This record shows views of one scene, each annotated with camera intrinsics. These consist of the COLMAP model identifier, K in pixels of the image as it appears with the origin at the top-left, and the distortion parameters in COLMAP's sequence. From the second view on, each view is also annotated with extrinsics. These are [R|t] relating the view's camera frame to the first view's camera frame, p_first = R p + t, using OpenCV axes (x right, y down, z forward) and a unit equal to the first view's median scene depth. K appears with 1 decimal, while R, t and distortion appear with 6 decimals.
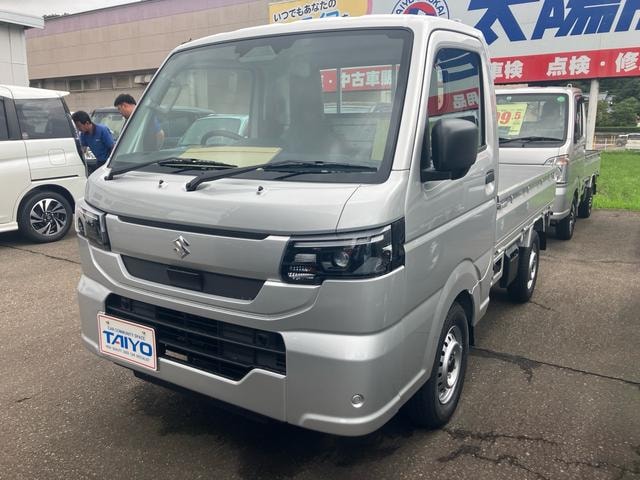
lens RADIAL K [[523.2, 0, 320.0], [0, 523.2, 240.0], [0, 0, 1]] dist [-0.003082, -0.001113]
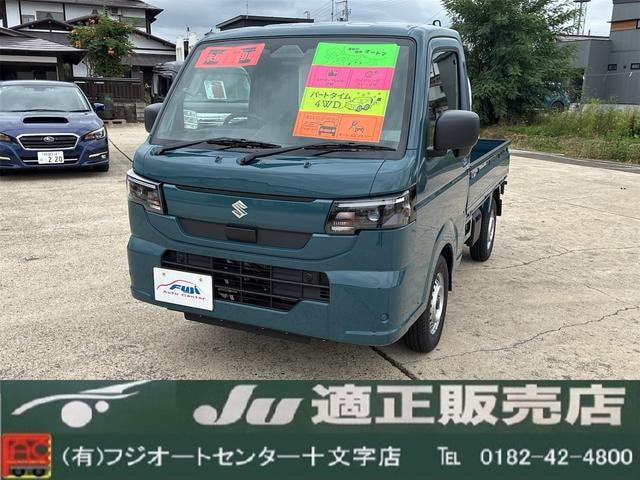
lens RADIAL K [[583.1, 0, 320.0], [0, 583.1, 240.0], [0, 0, 1]] dist [-0.000107, 0.000257]
pose [[0.992231, -0.017191, 0.123216, -0.238985], [0.011675, 0.998903, 0.045354, 0.024590], [-0.123860, -0.043563, 0.991343, -0.417967]]
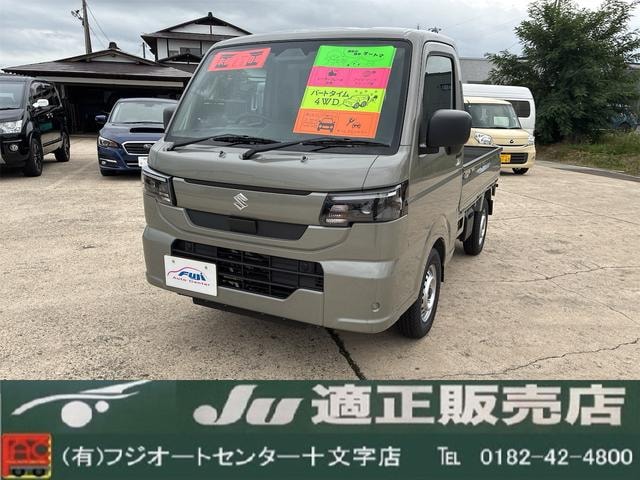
lens RADIAL K [[482.5, 0, 320.1], [0, 482.5, 252.3], [0, 0, 1]] dist [-0.004172, -0.001418]
pose [[0.996618, -0.004490, 0.082051, -0.158748], [-0.002079, 0.996808, 0.079804, 0.042208], [-0.082147, -0.079705, 0.993428, -0.247464]]
